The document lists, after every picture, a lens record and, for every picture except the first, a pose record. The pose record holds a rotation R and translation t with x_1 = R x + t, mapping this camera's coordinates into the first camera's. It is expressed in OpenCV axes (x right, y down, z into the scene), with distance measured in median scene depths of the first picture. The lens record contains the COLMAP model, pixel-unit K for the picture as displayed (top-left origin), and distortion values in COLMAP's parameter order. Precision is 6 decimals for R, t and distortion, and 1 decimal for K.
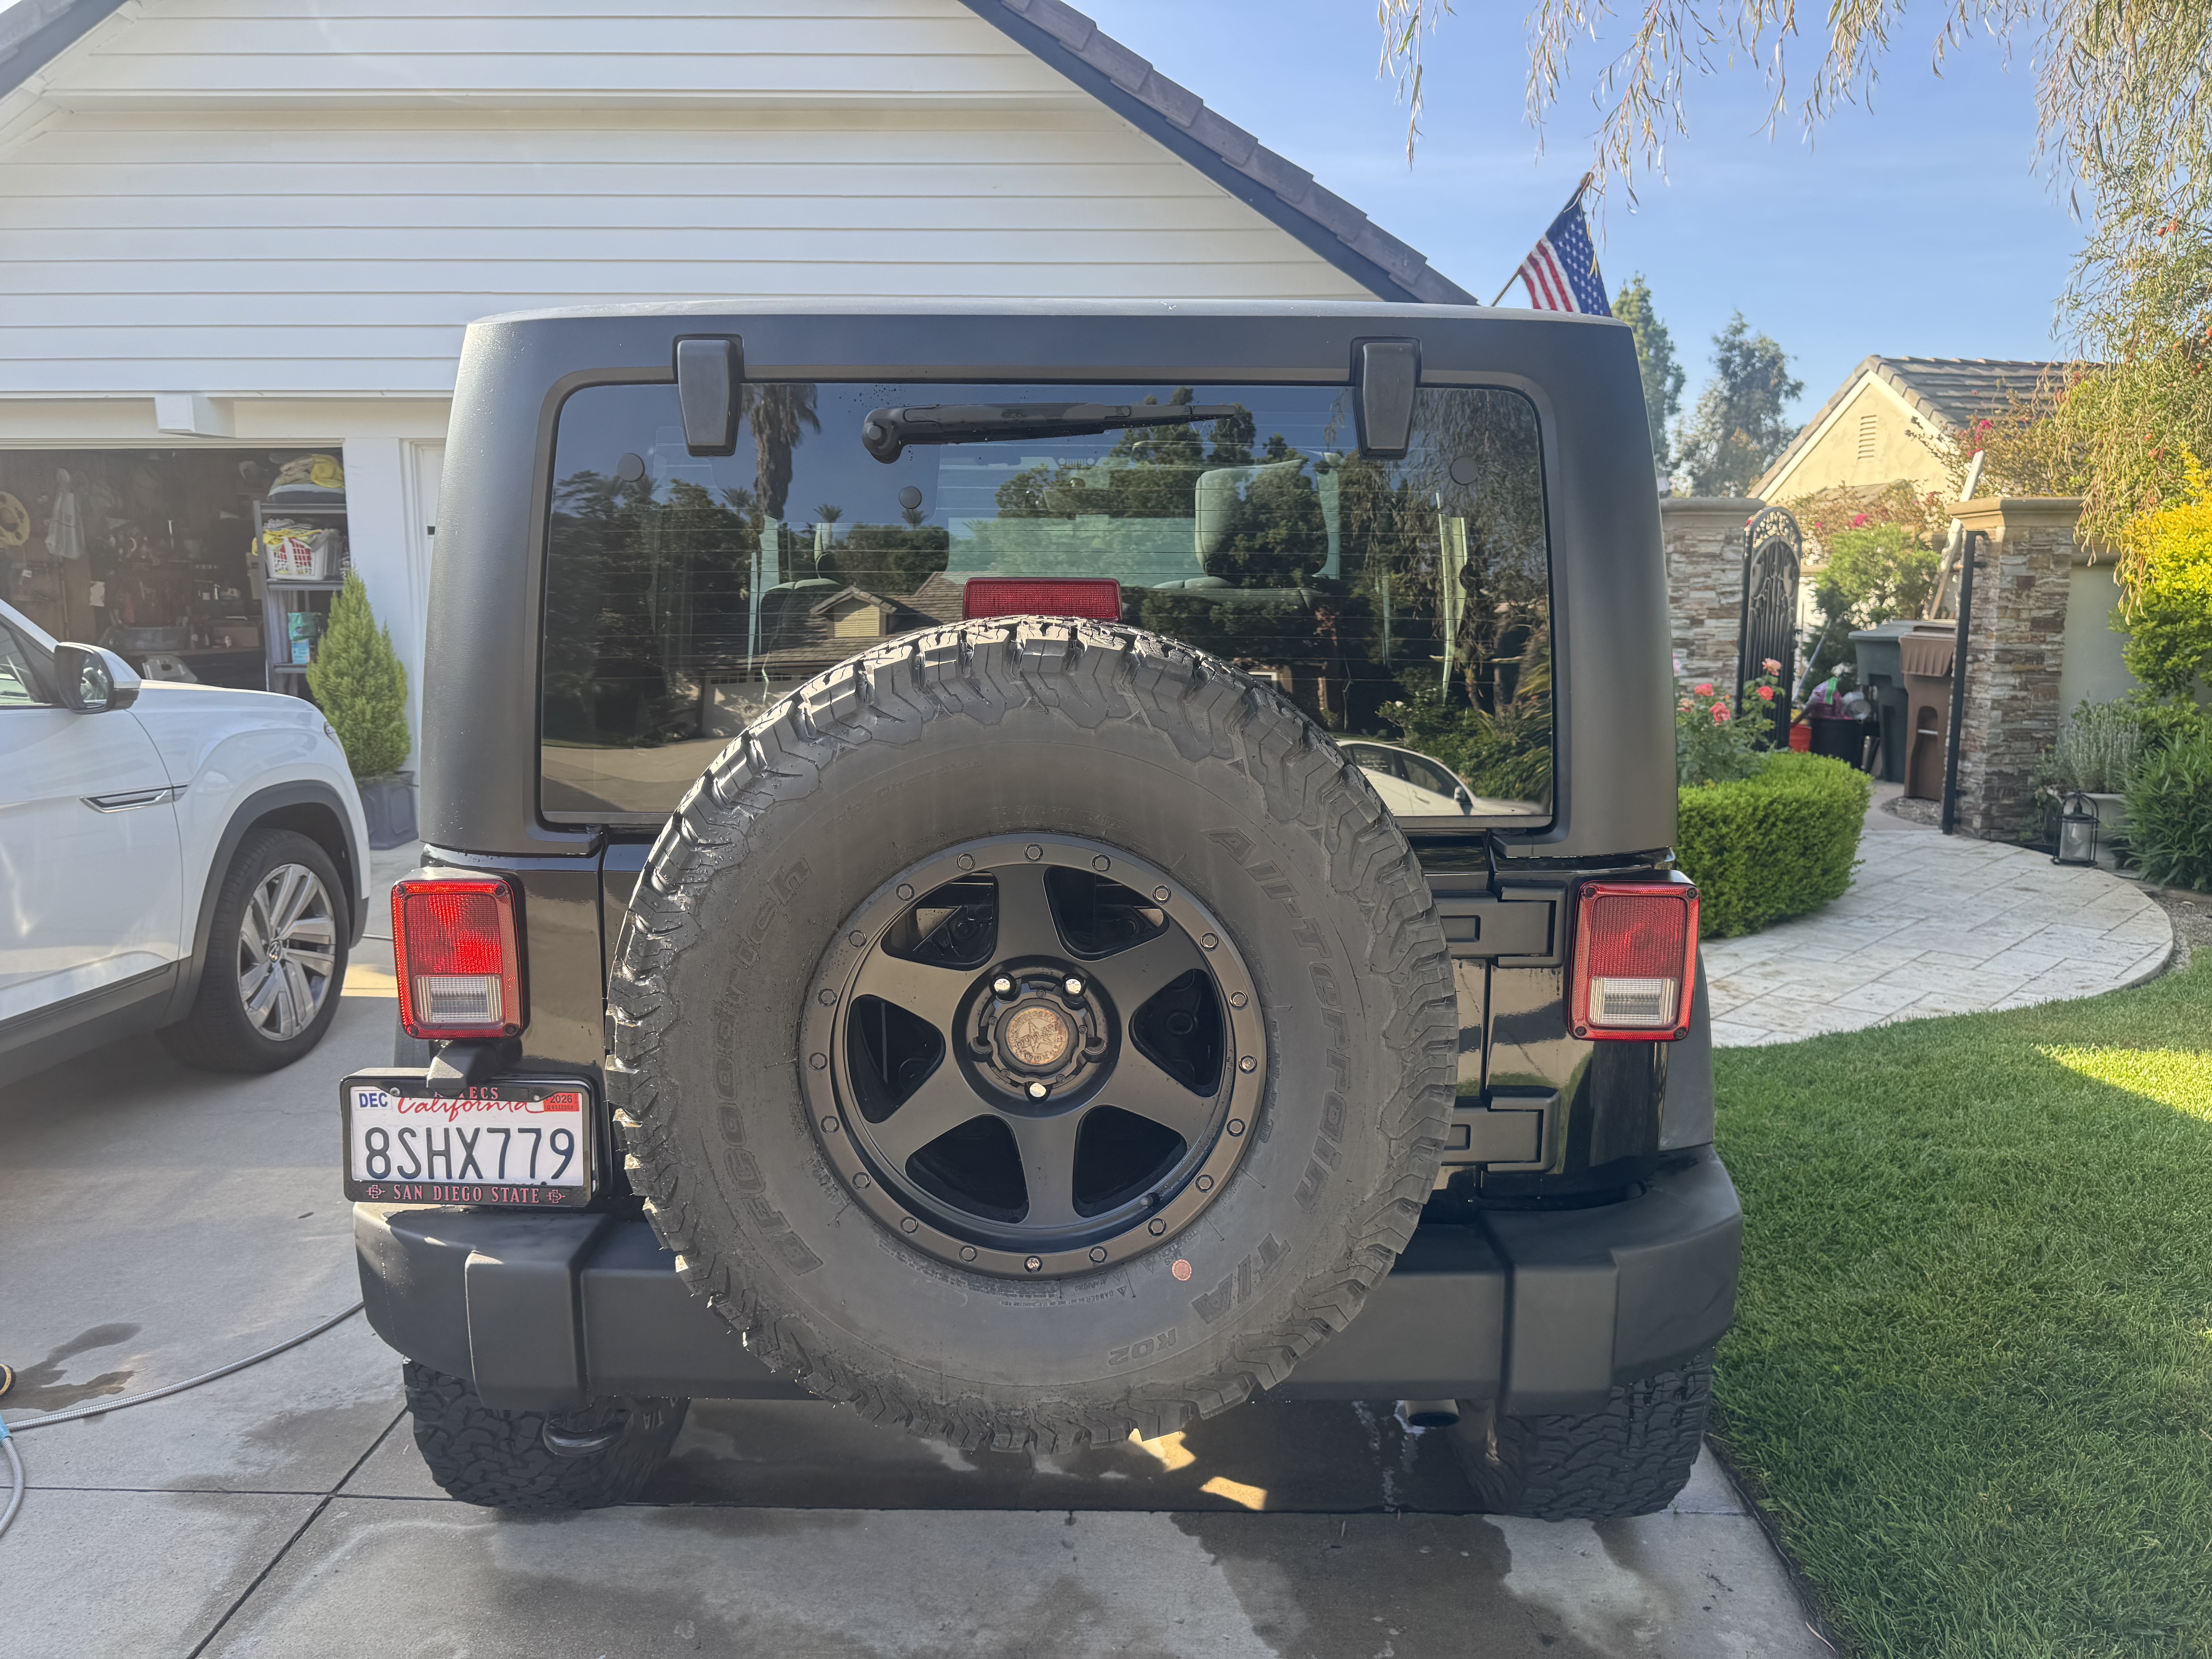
lens RADIAL K [[1600.2, 0, 1099.4], [0, 1600.2, 789.0], [0, 0, 1]] dist [0.008210, -0.009082]
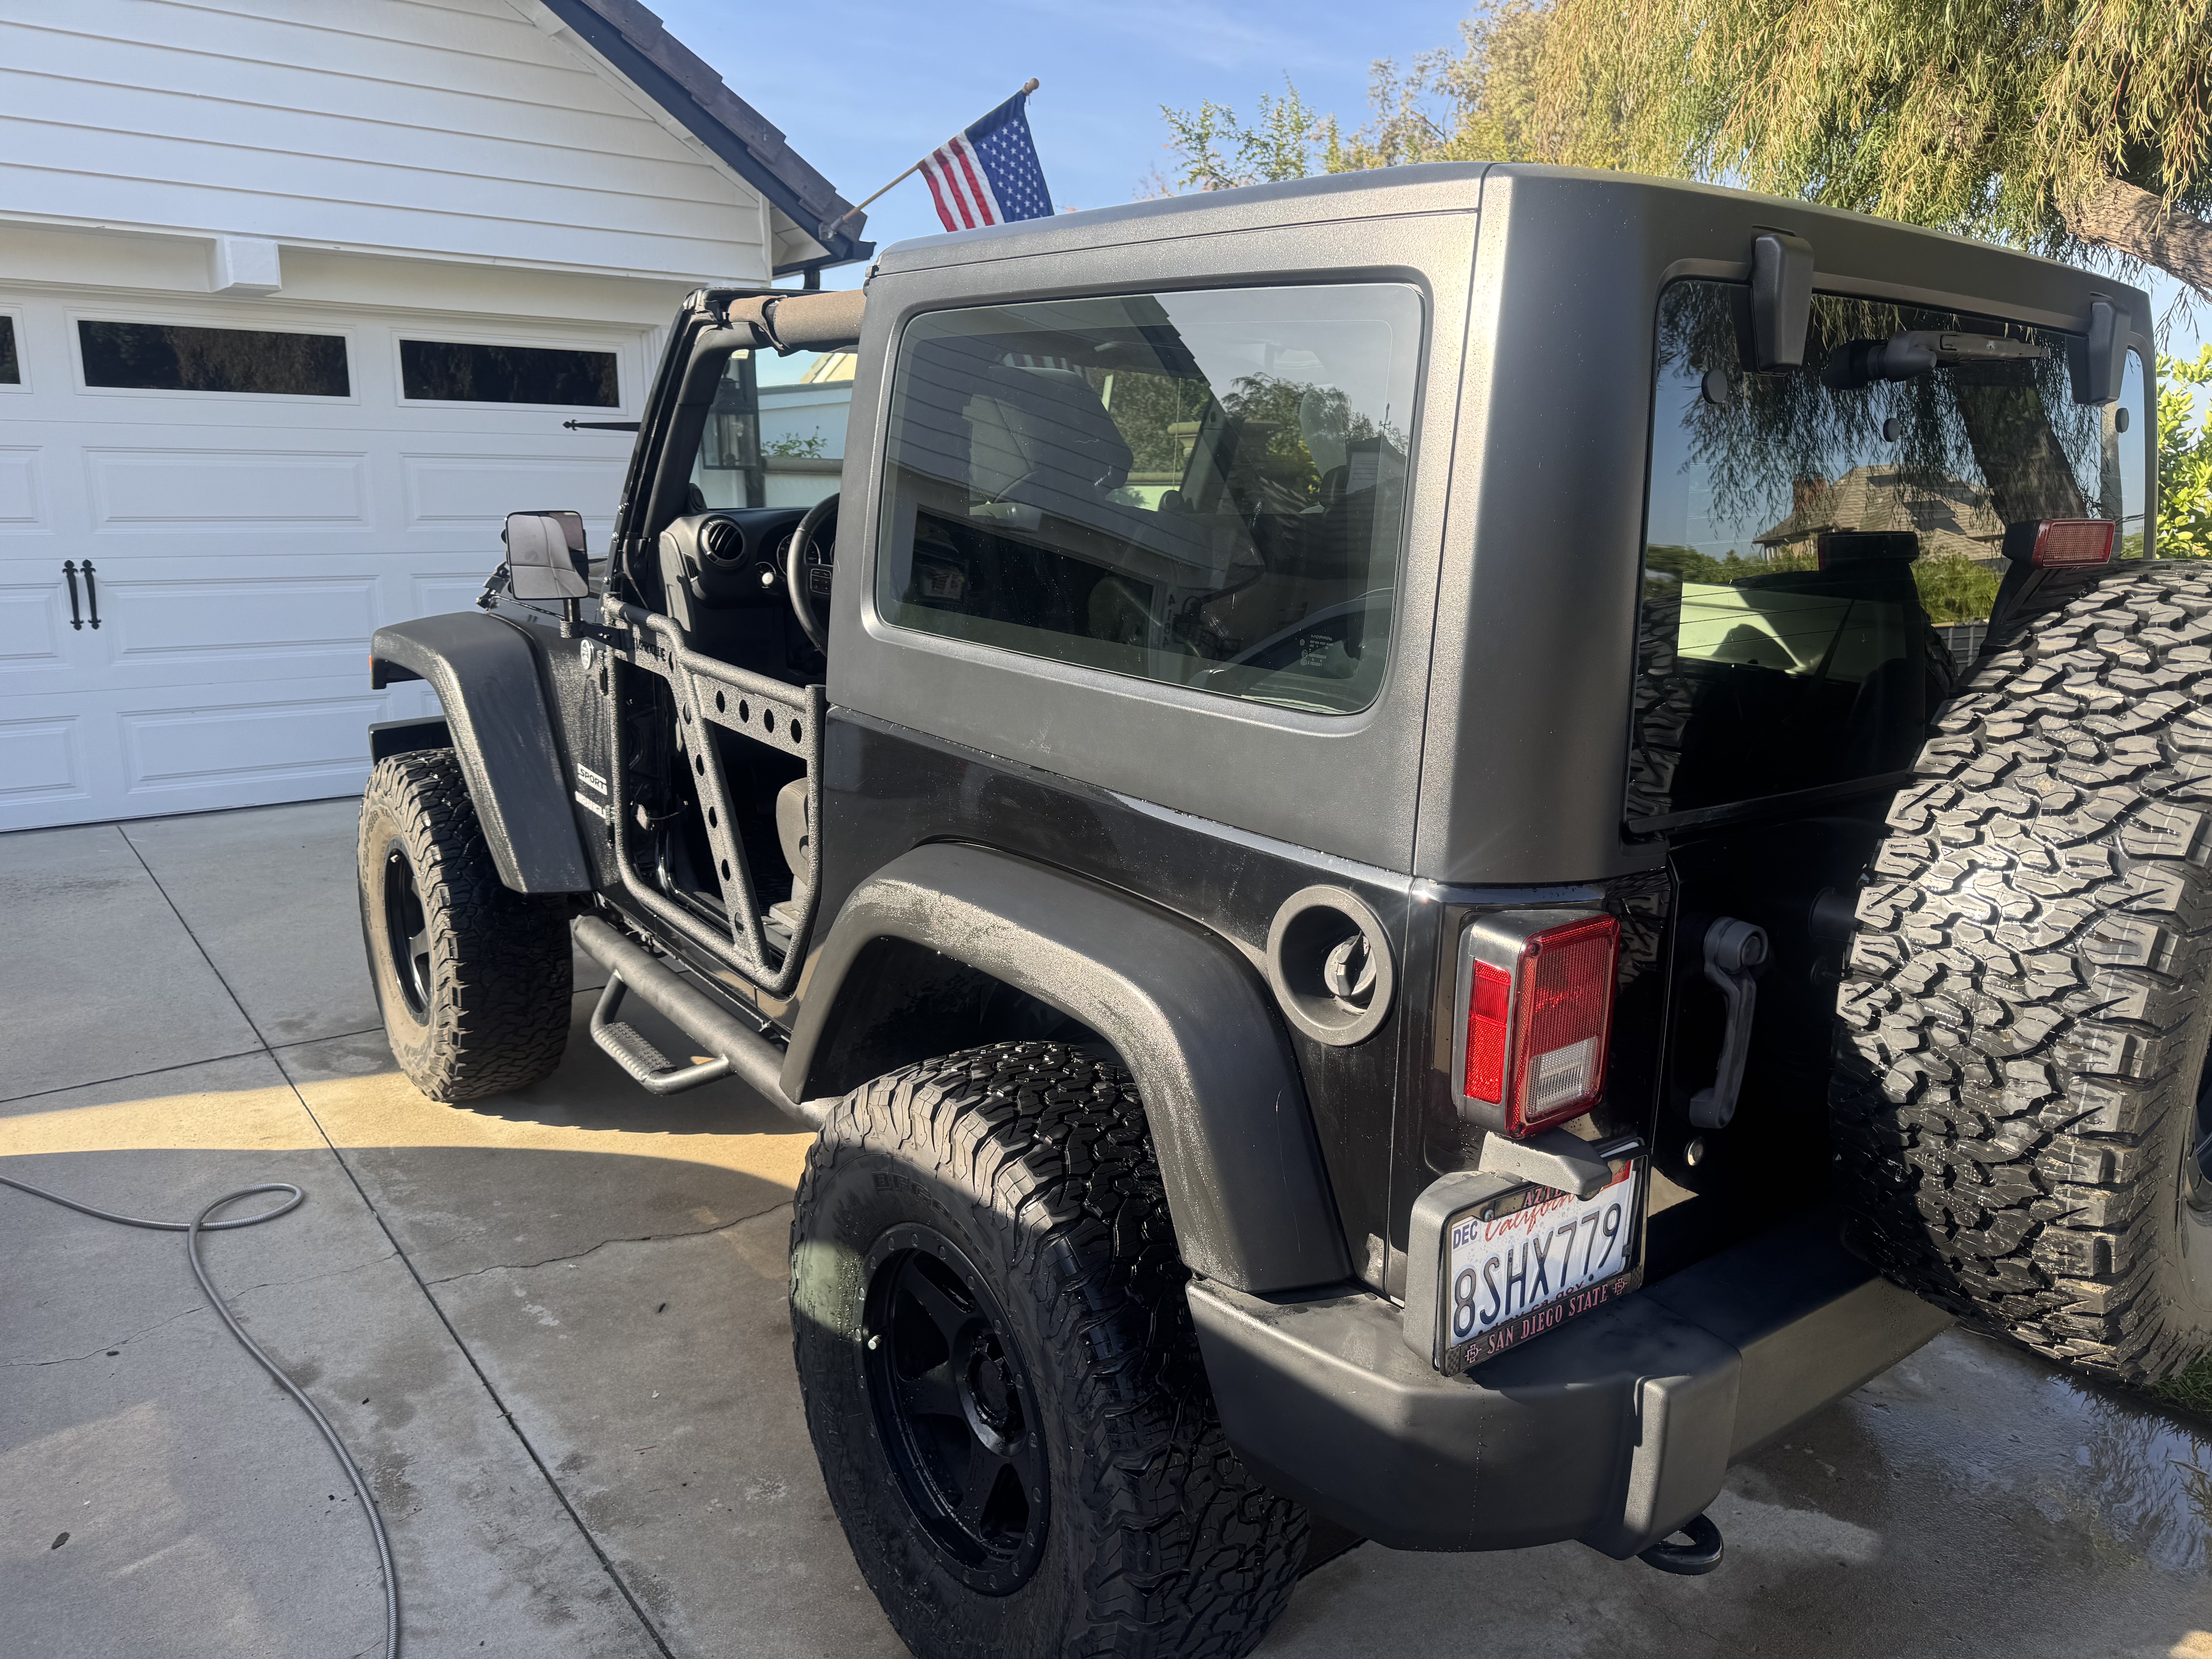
lens RADIAL K [[1600.2, 0, 1099.4], [0, 1600.2, 789.0], [0, 0, 1]] dist [0.008210, -0.009082]
pose [[0.782398, -0.102492, 0.614287, -0.323417], [0.062489, 0.994307, 0.086308, -0.025956], [-0.619635, -0.029141, 0.784349, 0.171165]]
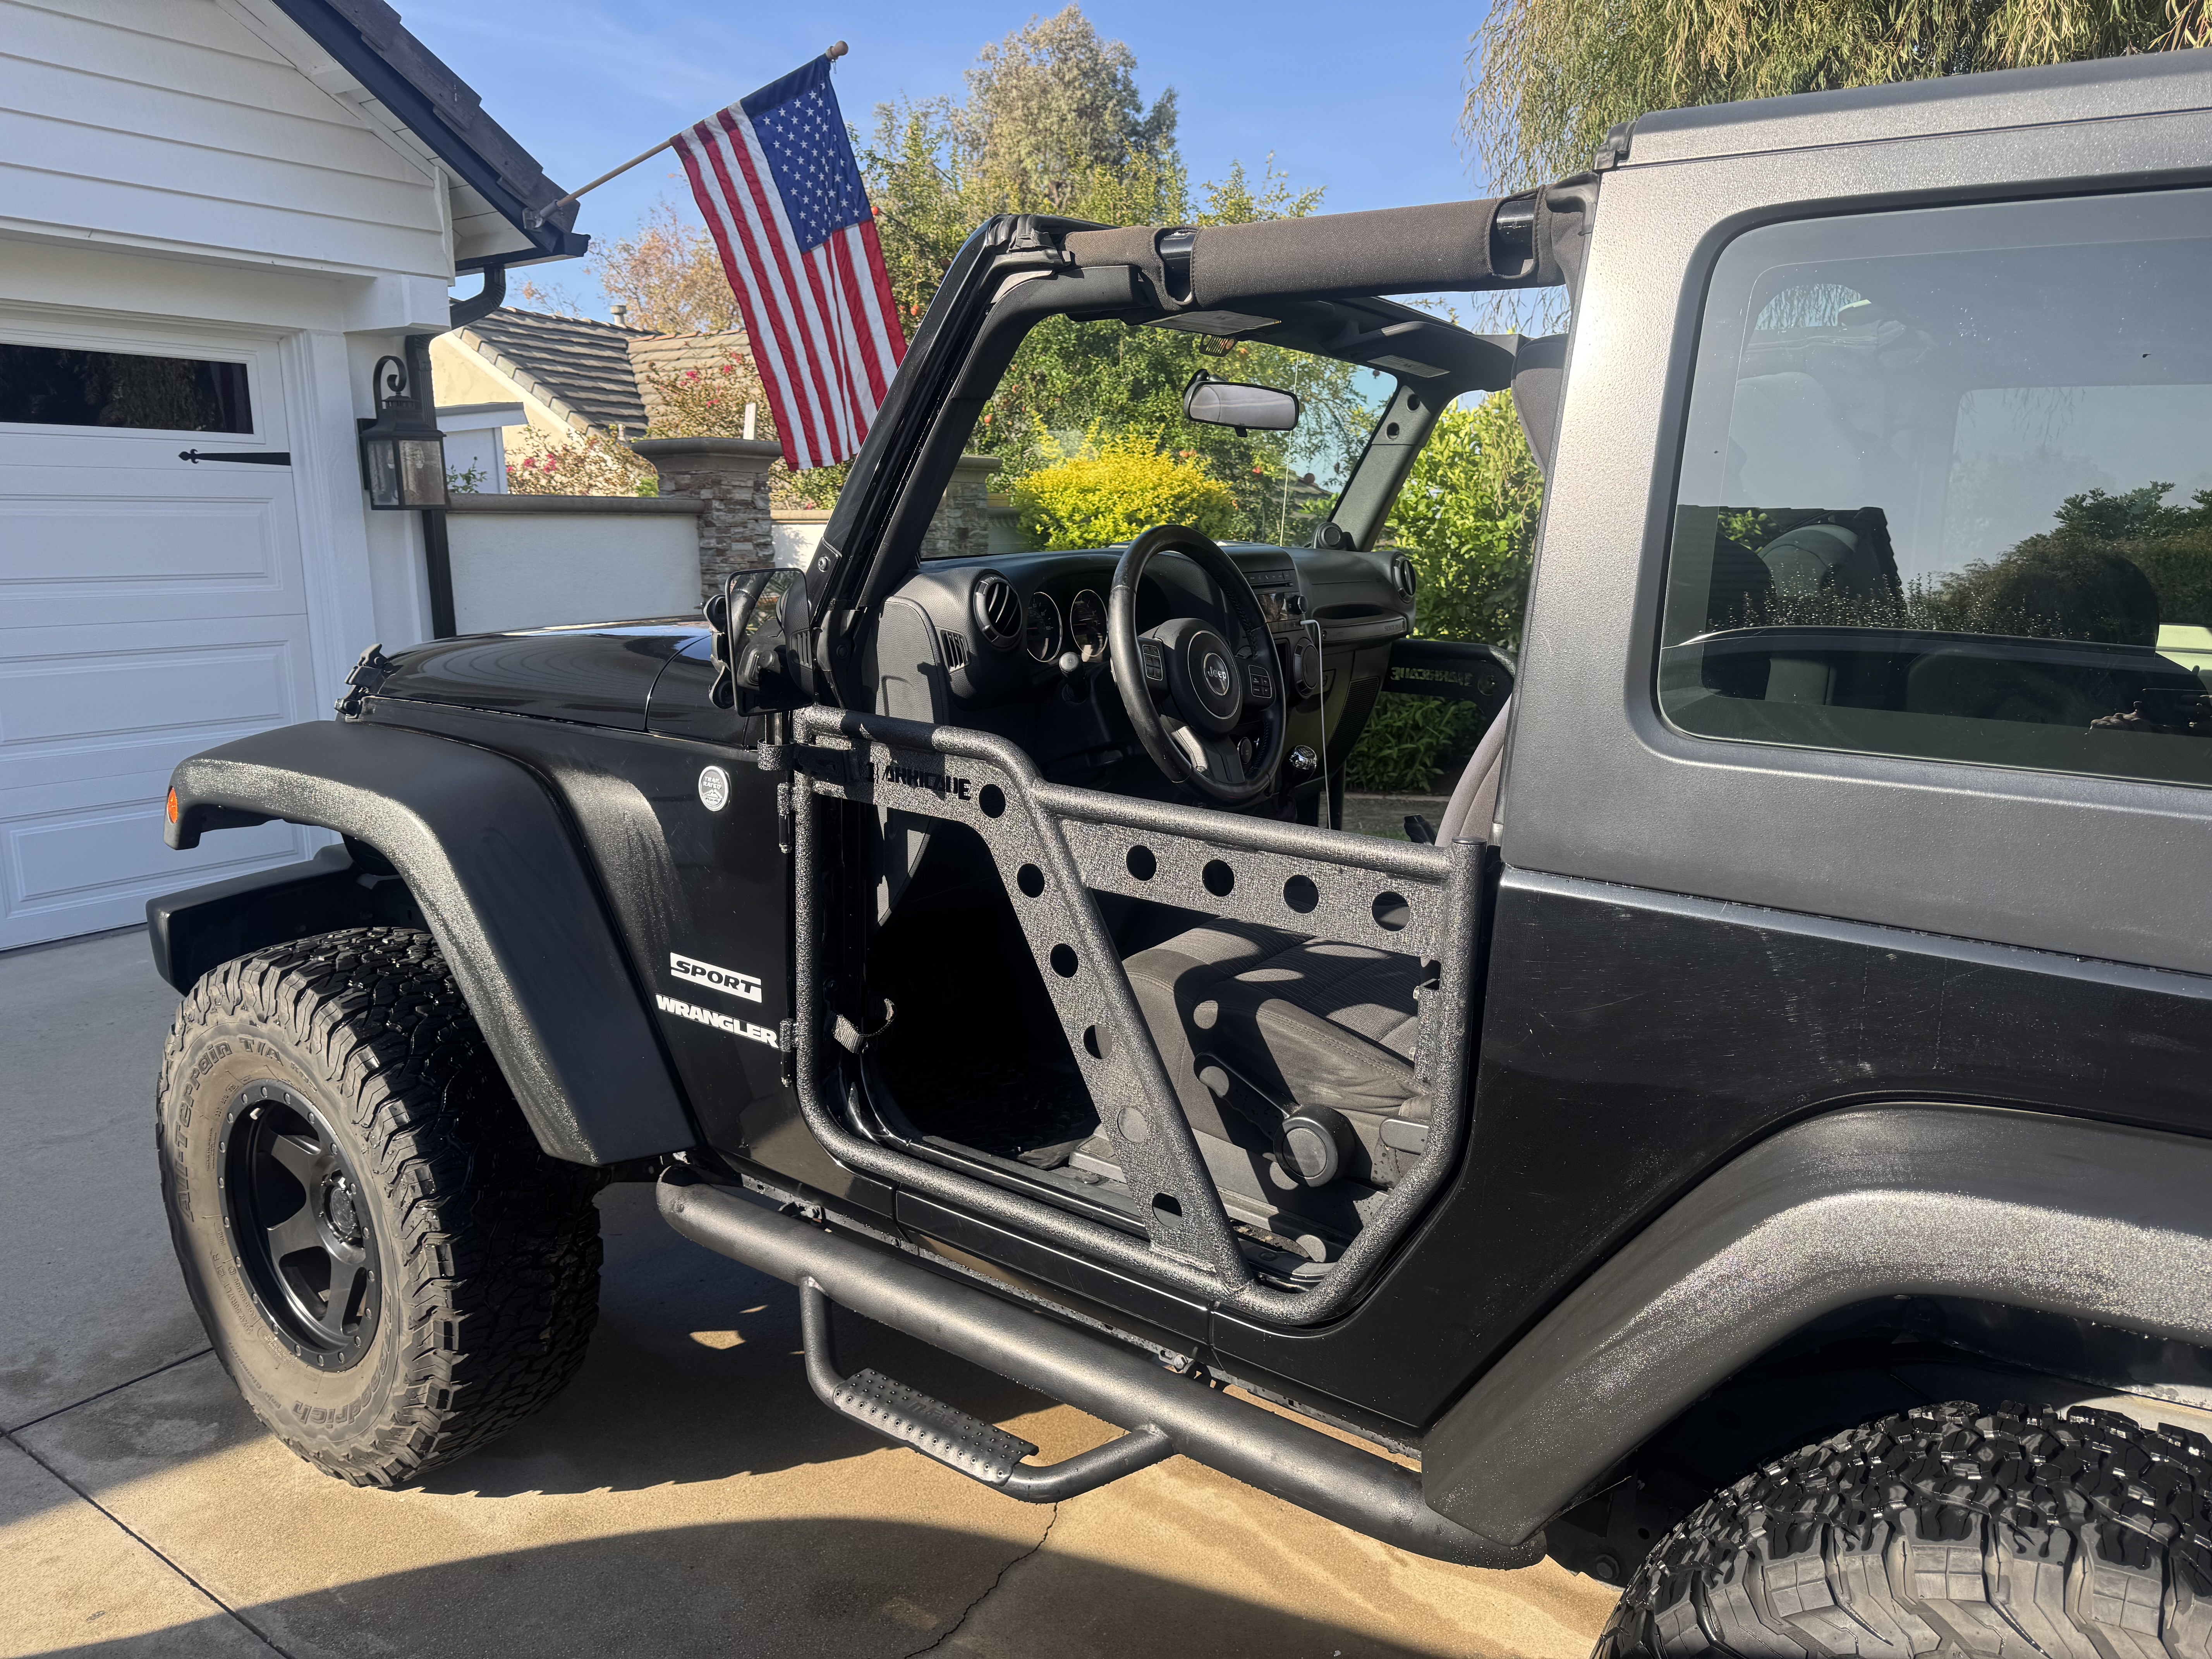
lens RADIAL K [[1600.2, 0, 1099.4], [0, 1600.2, 789.0], [0, 0, 1]] dist [0.008210, -0.009082]
pose [[0.551219, -0.129037, 0.824322, -0.360153], [0.103166, 0.990928, 0.086130, -0.054865], [-0.827958, 0.037565, 0.559531, 0.427195]]
